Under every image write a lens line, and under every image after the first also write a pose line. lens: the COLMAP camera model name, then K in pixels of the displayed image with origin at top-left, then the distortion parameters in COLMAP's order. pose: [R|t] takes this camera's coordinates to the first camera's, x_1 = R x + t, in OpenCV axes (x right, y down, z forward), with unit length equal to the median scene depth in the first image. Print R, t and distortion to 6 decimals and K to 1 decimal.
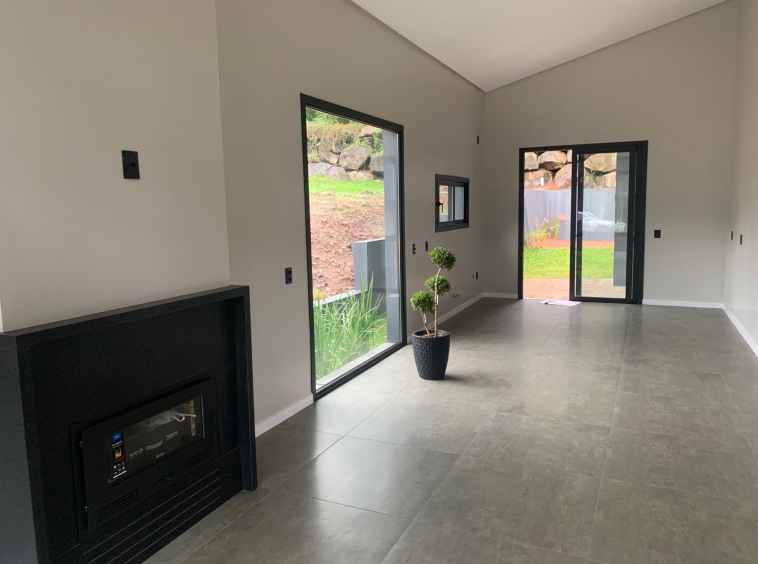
lens RADIAL K [[567.7, 0, 378.1], [0, 567.7, 278.0], [0, 0, 1]] dist [0.080001, -0.071292]
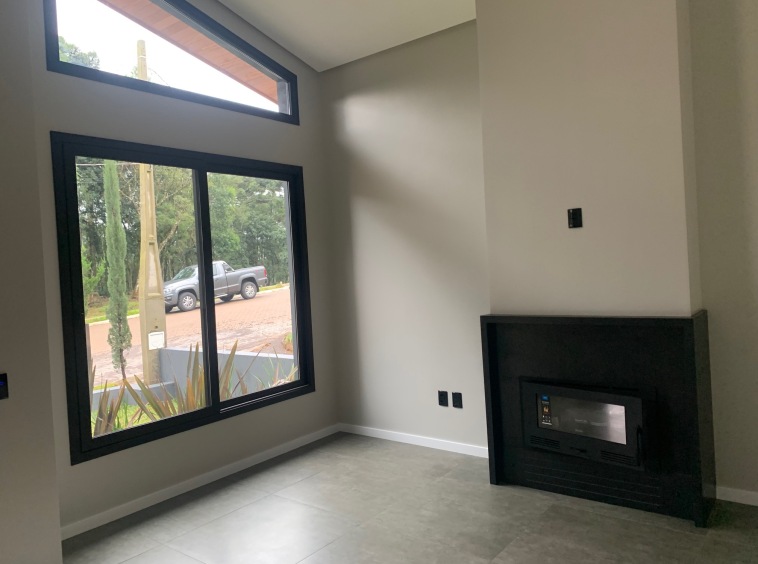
lens RADIAL K [[561.1, 0, 340.1], [0, 561.1, 277.9], [0, 0, 1]] dist [0.004606, -0.001772]
pose [[-0.243344, 0.052274, -0.968530, 0.549451], [-0.053390, 0.996311, 0.067188, -0.056684], [0.968470, 0.068060, -0.239655, 0.397287]]
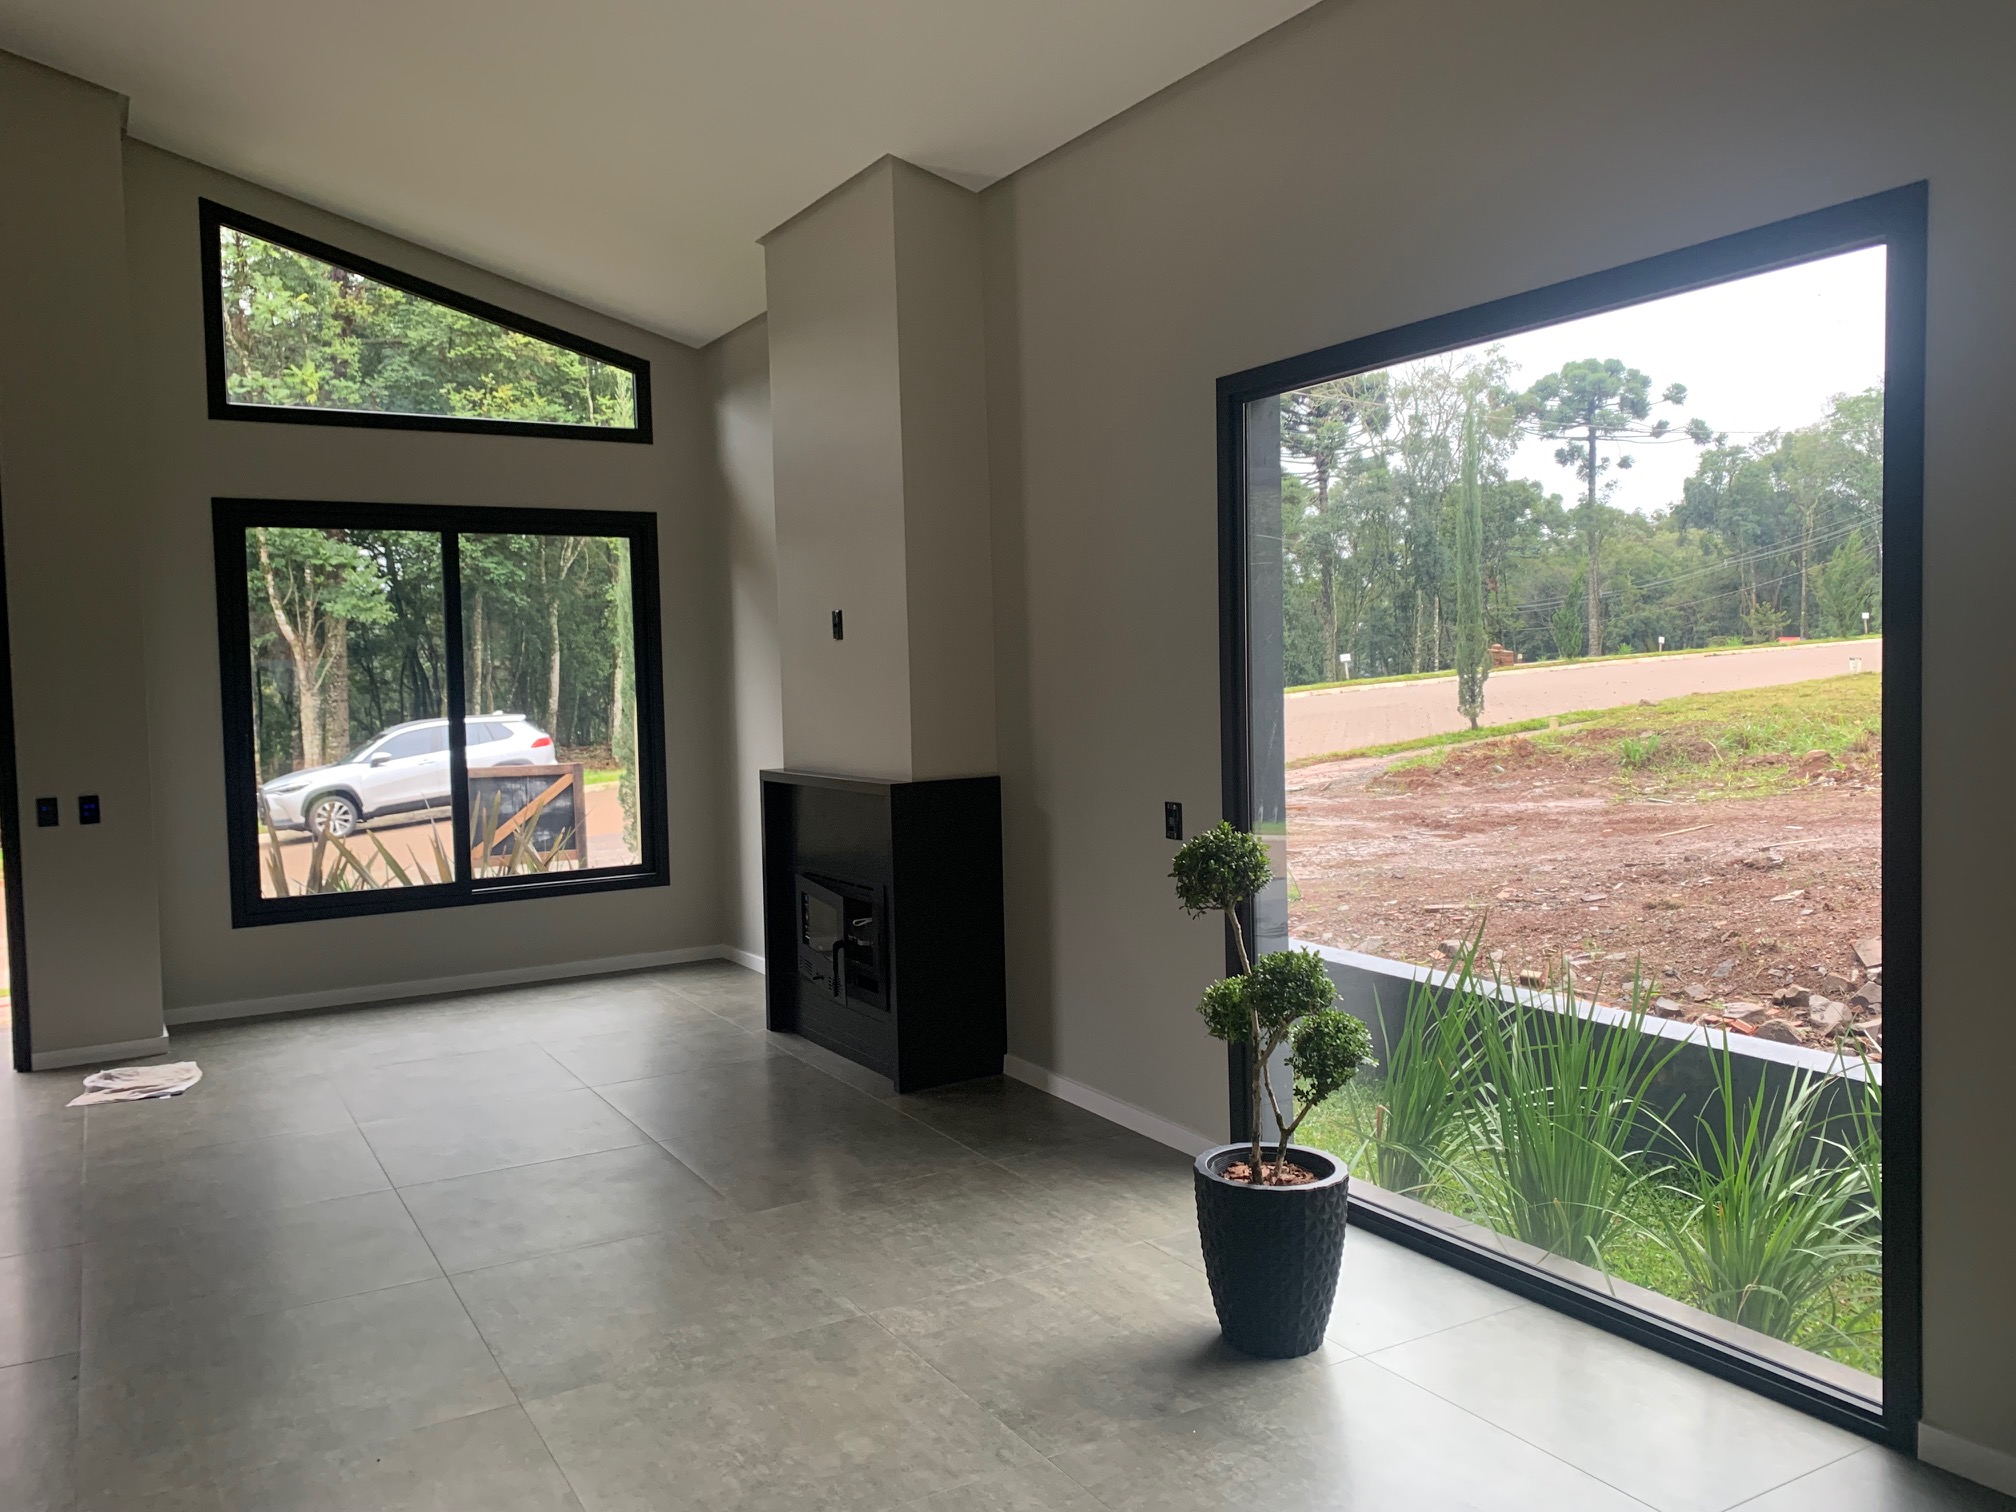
lens RADIAL K [[1531.7, 0, 1009.8], [0, 1531.7, 745.2], [0, 0, 1]] dist [-0.008351, 0.000156]
pose [[-0.561045, 0.073858, -0.824484, 0.749235], [-0.064467, 0.989088, 0.132472, -0.179223], [0.825271, 0.127475, -0.550161, 1.334713]]
